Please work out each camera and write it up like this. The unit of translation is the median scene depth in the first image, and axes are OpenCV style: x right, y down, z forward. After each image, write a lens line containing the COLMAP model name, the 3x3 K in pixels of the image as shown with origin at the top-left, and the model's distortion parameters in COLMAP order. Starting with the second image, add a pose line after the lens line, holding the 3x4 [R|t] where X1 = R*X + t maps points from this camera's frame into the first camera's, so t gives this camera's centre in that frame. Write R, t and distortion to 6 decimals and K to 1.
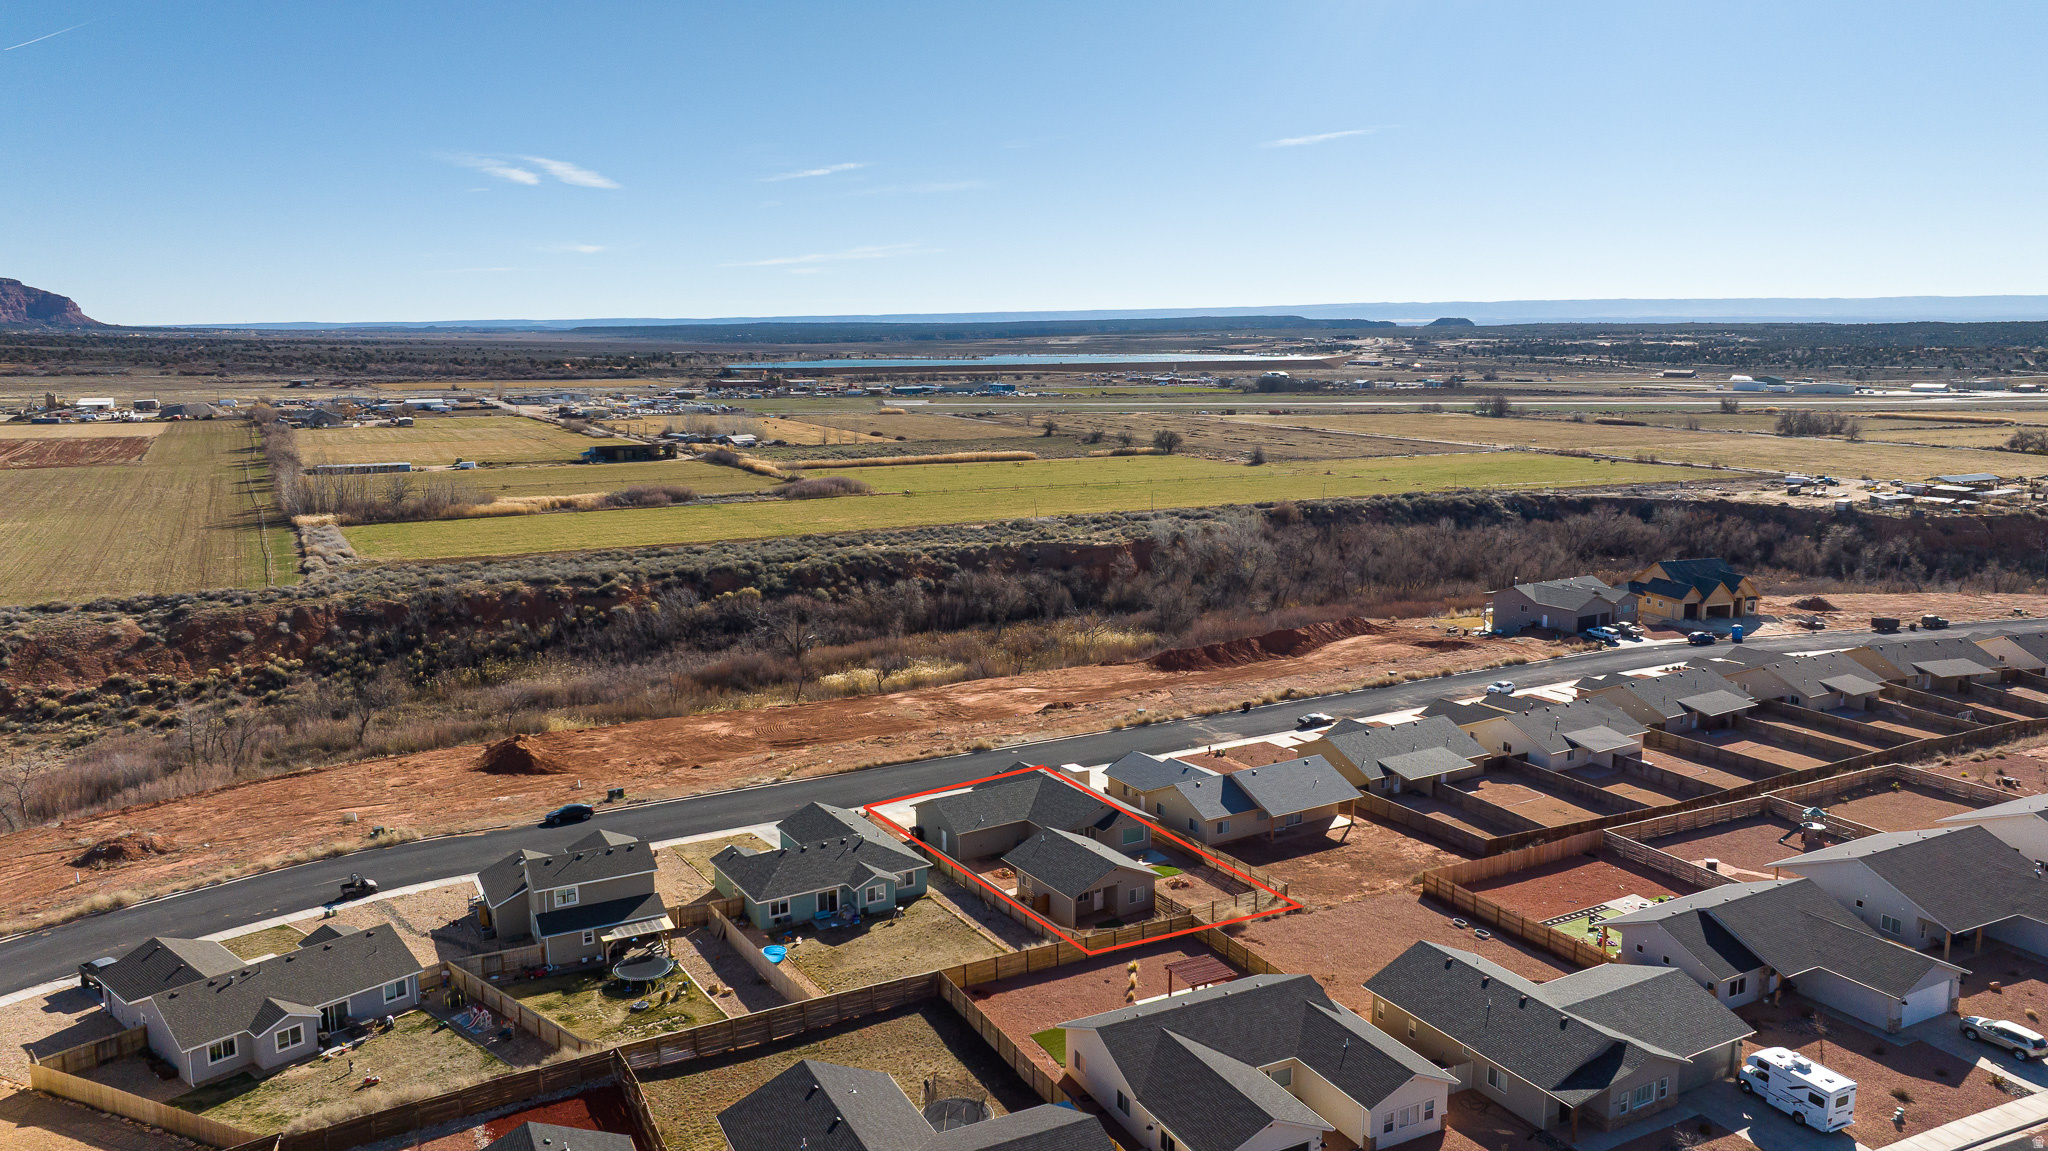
lens RADIAL K [[1421.6, 0, 1019.7], [0, 1421.6, 575.1], [0, 0, 1]] dist [-0.015847, 0.011026]
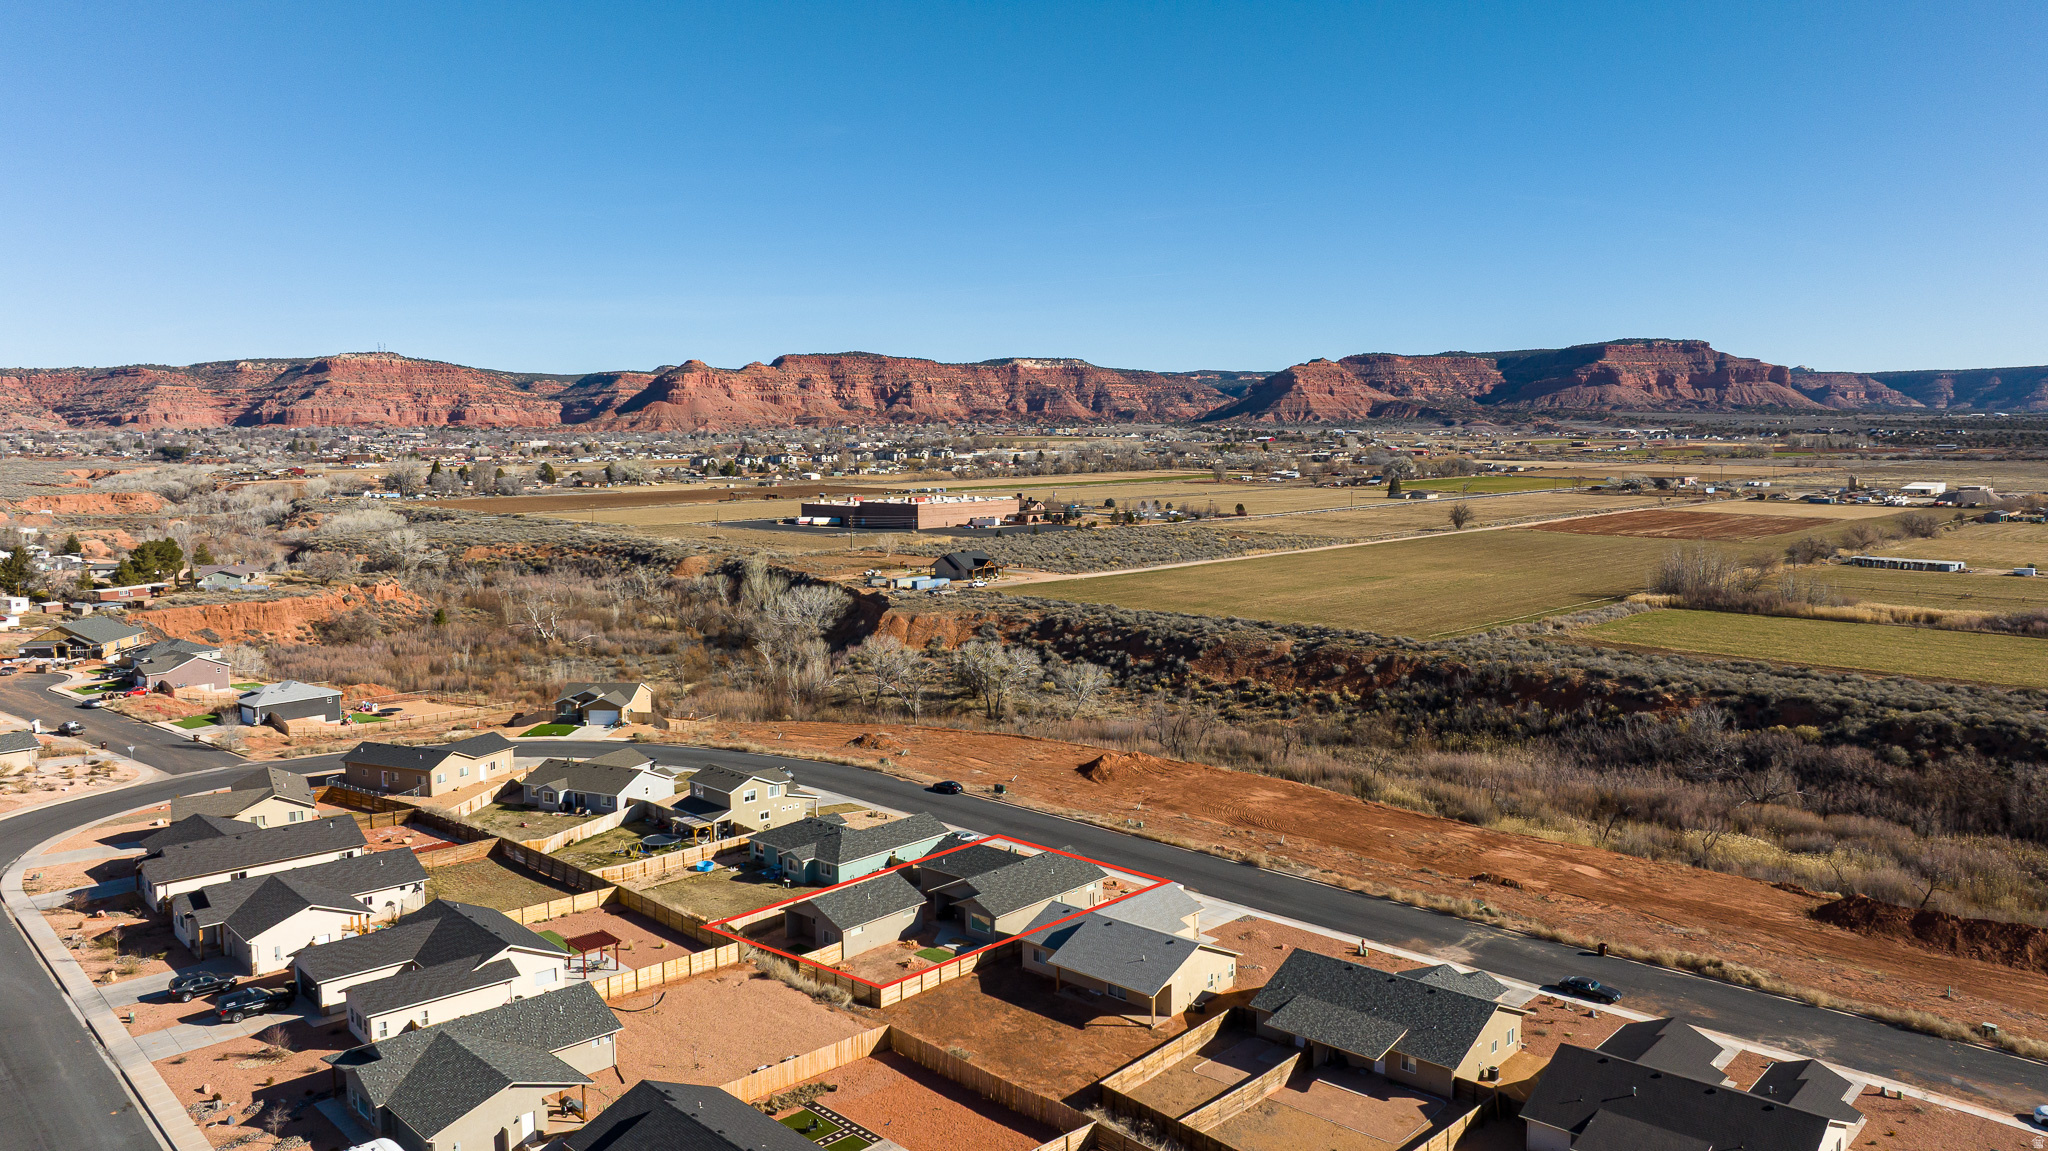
lens RADIAL K [[1421.6, 0, 1028.4], [0, 1421.6, 576.6], [0, 0, 1]] dist [-0.015847, 0.011026]
pose [[0.277963, 0.096556, -0.955727, 0.690110], [-0.152074, 0.986811, 0.055468, -0.080231], [0.948478, 0.129924, 0.288981, 0.478764]]
